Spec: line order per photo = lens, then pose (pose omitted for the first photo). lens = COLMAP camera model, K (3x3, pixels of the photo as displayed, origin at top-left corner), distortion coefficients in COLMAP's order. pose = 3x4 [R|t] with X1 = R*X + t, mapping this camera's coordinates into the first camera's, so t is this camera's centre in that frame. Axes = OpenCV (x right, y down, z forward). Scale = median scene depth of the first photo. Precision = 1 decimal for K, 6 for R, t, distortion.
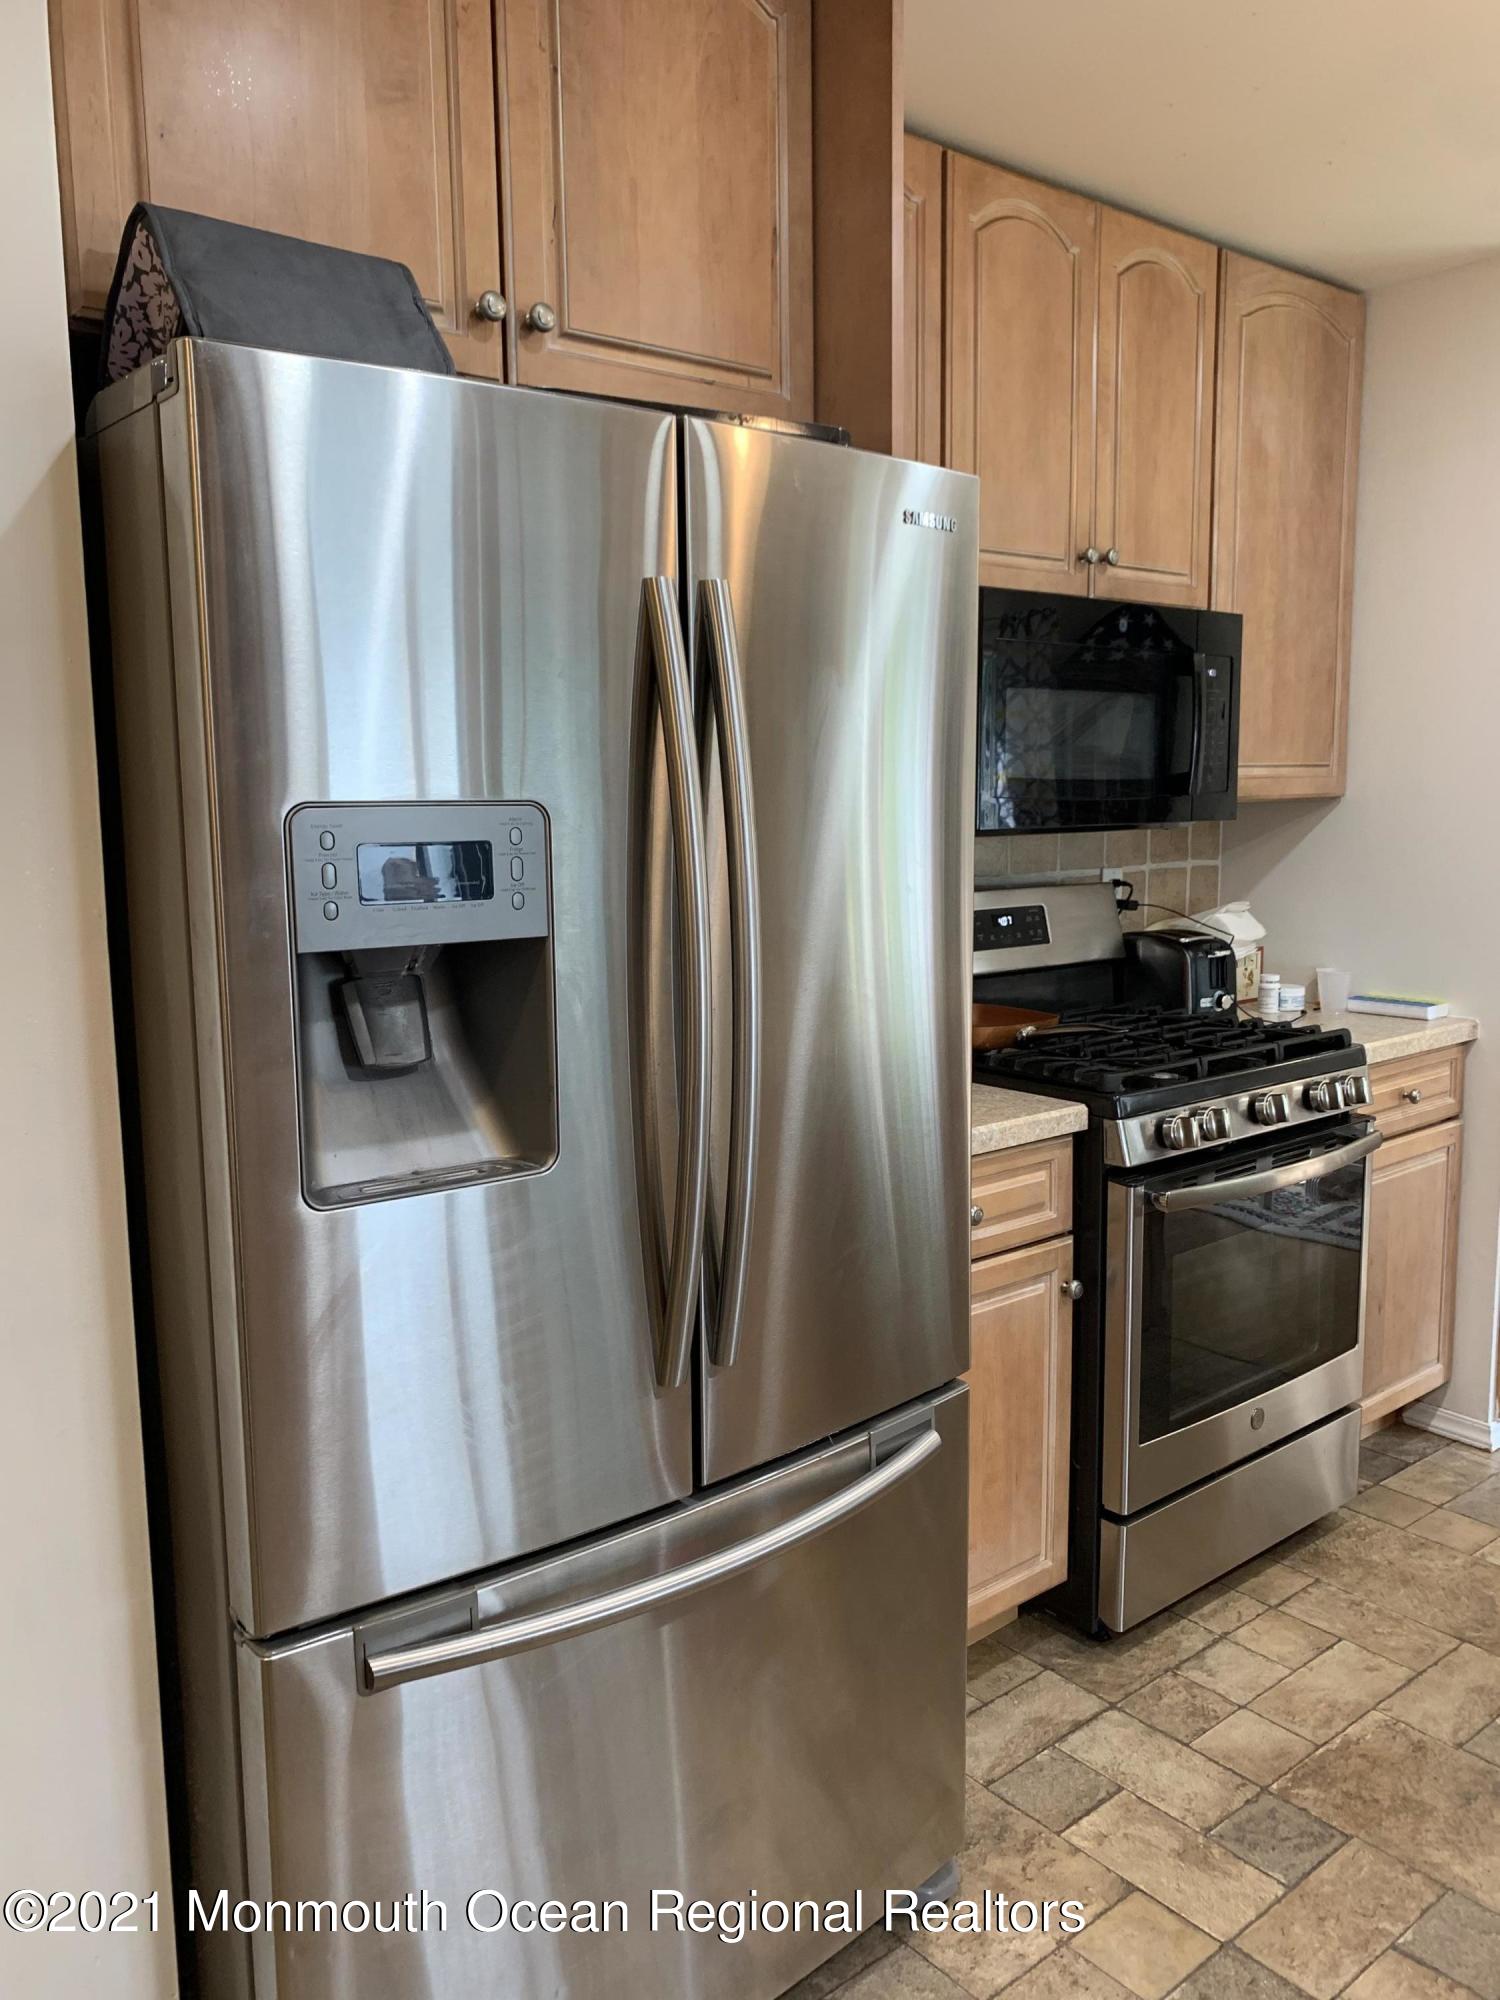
lens RADIAL K [[1521.6, 0, 748.6], [0, 1521.6, 980.1], [0, 0, 1]] dist [0.008030, -0.009985]
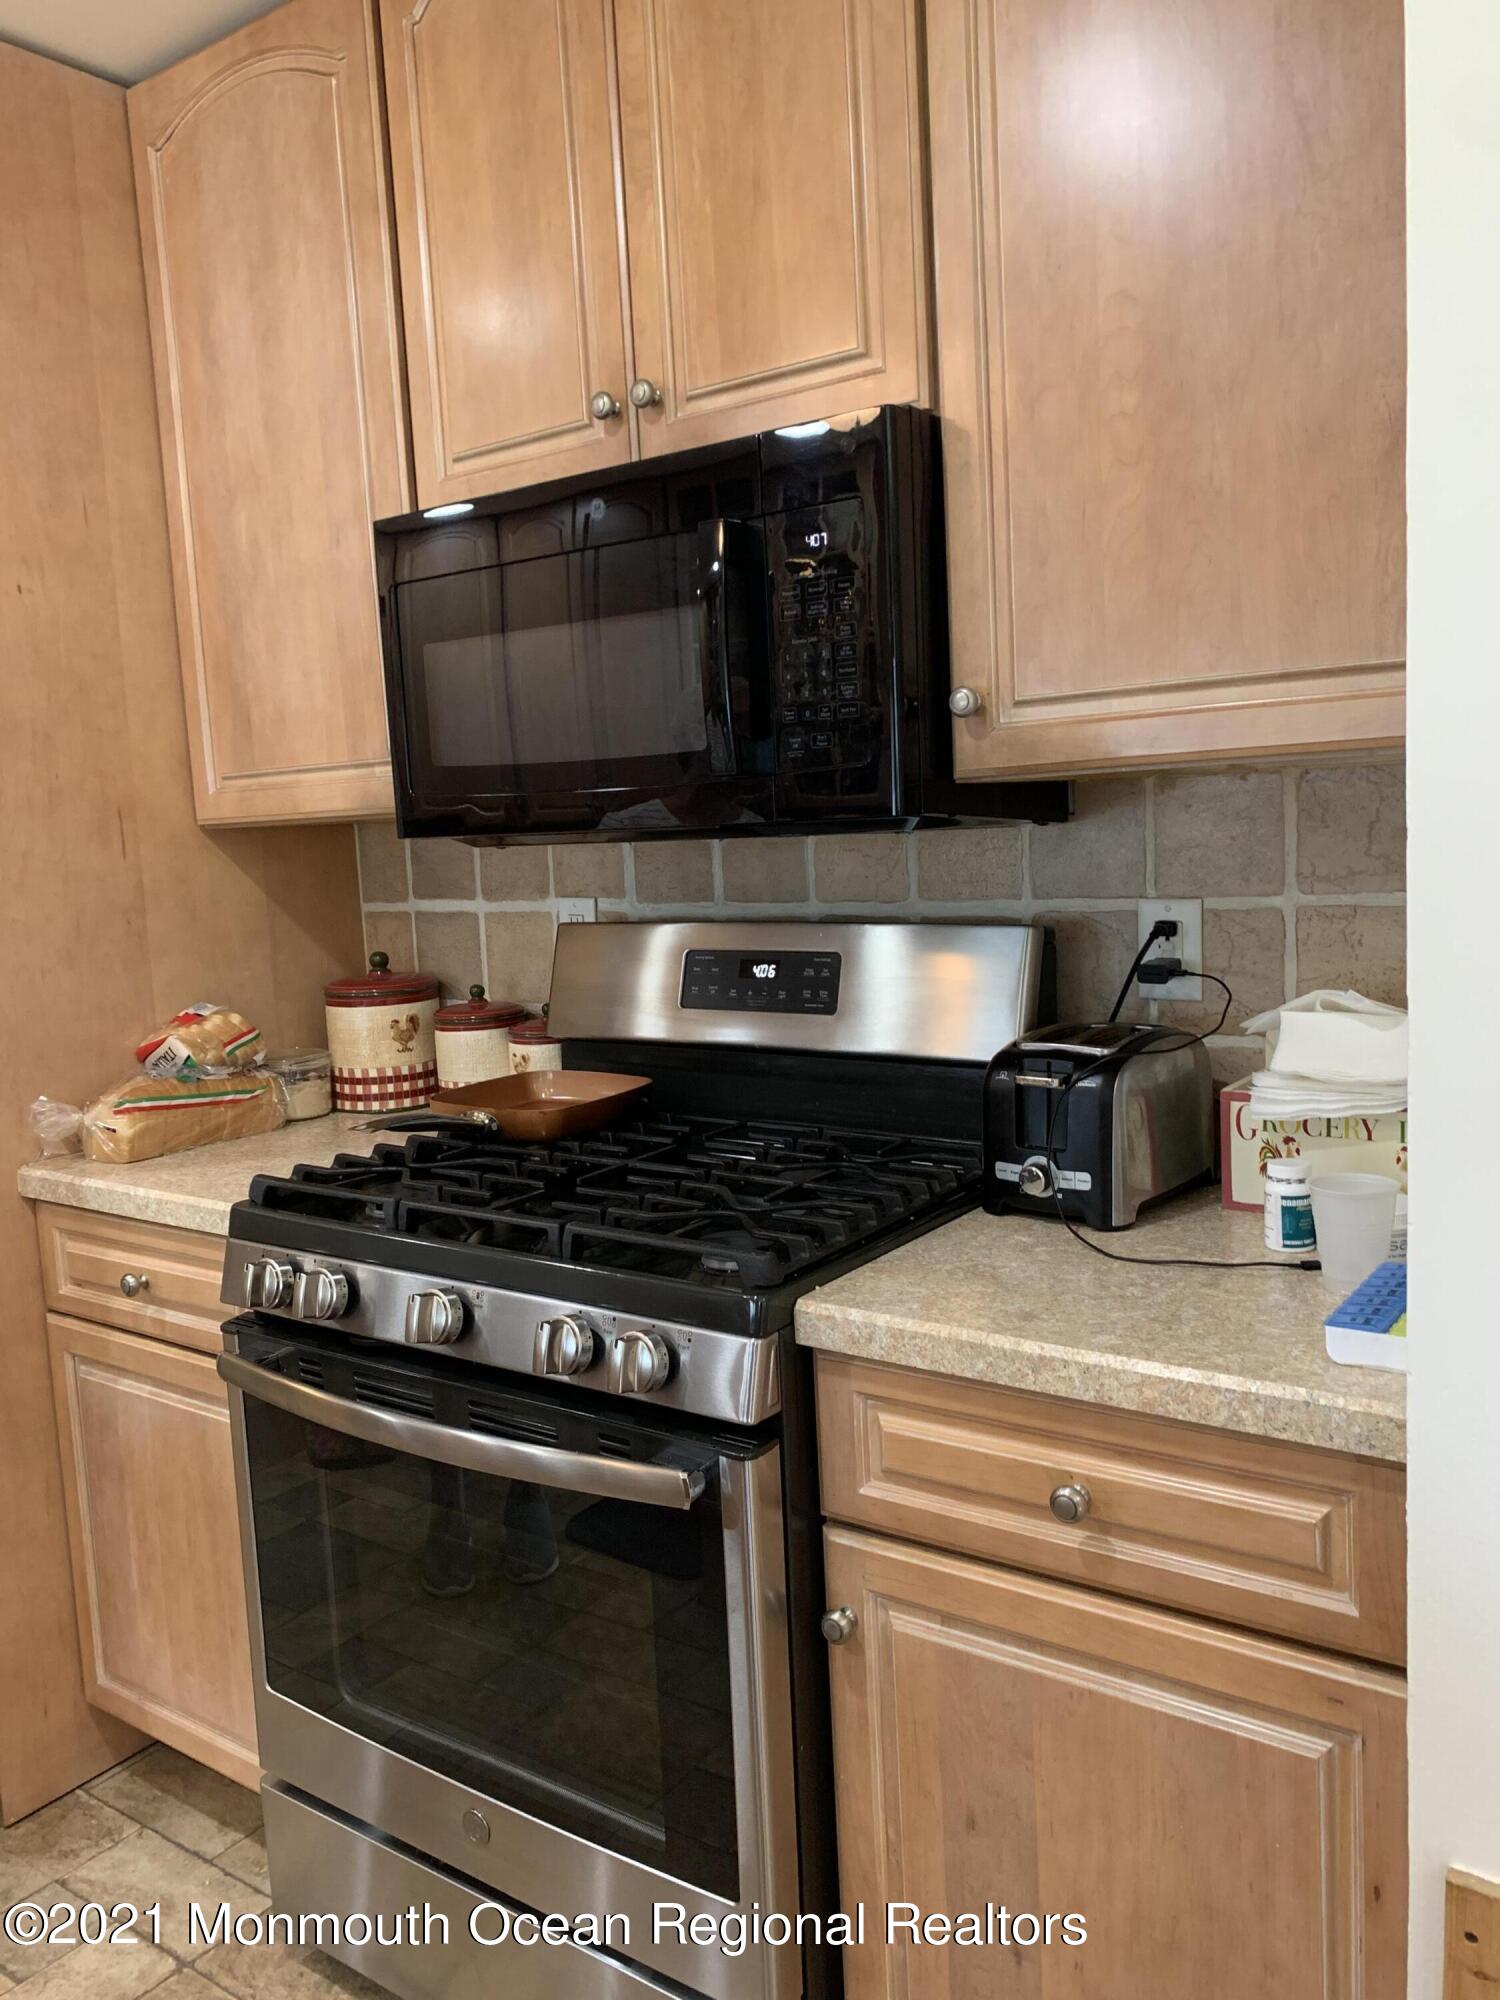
lens RADIAL K [[1521.6, 0, 748.6], [0, 1521.6, 980.1], [0, 0, 1]] dist [0.008030, -0.009985]
pose [[0.247804, 0.102686, -0.963353, 0.863101], [-0.073955, 0.993471, 0.086873, -0.098931], [0.965983, 0.049717, 0.253780, 0.897632]]
